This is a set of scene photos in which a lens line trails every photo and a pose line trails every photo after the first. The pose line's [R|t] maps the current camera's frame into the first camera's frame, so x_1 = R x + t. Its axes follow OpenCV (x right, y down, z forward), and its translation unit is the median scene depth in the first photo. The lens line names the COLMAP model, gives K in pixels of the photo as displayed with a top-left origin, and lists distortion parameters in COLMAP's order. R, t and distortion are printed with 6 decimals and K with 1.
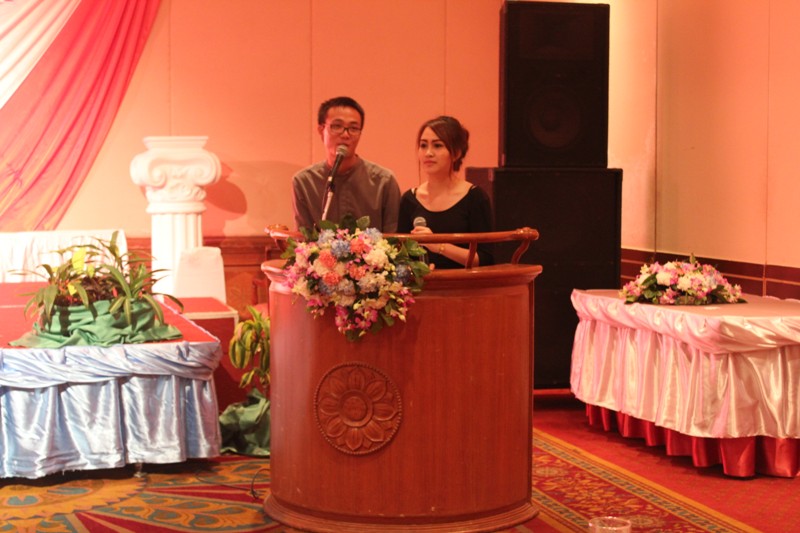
lens RADIAL K [[1355.5, 0, 403.3], [0, 1355.5, 268.9], [0, 0, 1]] dist [0.002697, 0.000000]
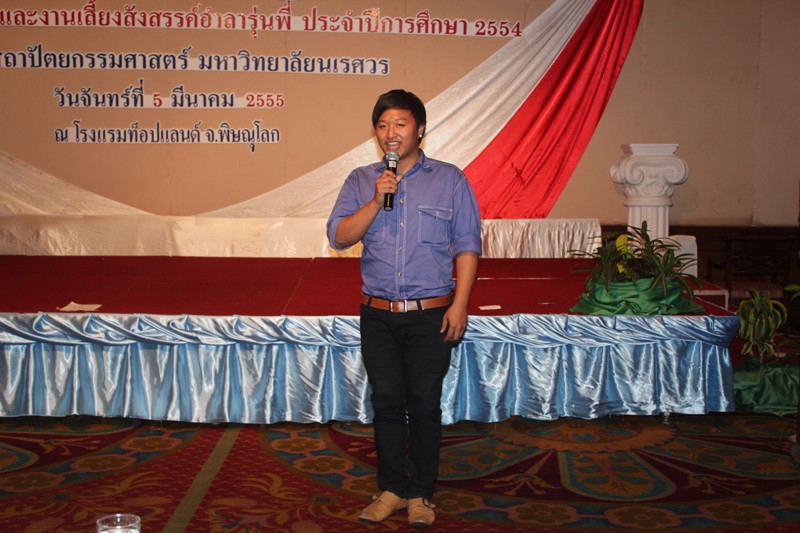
lens RADIAL K [[1075.9, 0, 405.2], [0, 1075.9, 264.3], [0, 0, 1]] dist [-0.040033, 0.000000]
pose [[0.958932, 0.033813, -0.281613, -0.157546], [-0.029133, 0.999359, 0.020788, -0.003367], [0.282135, -0.011730, 0.959303, 0.008835]]
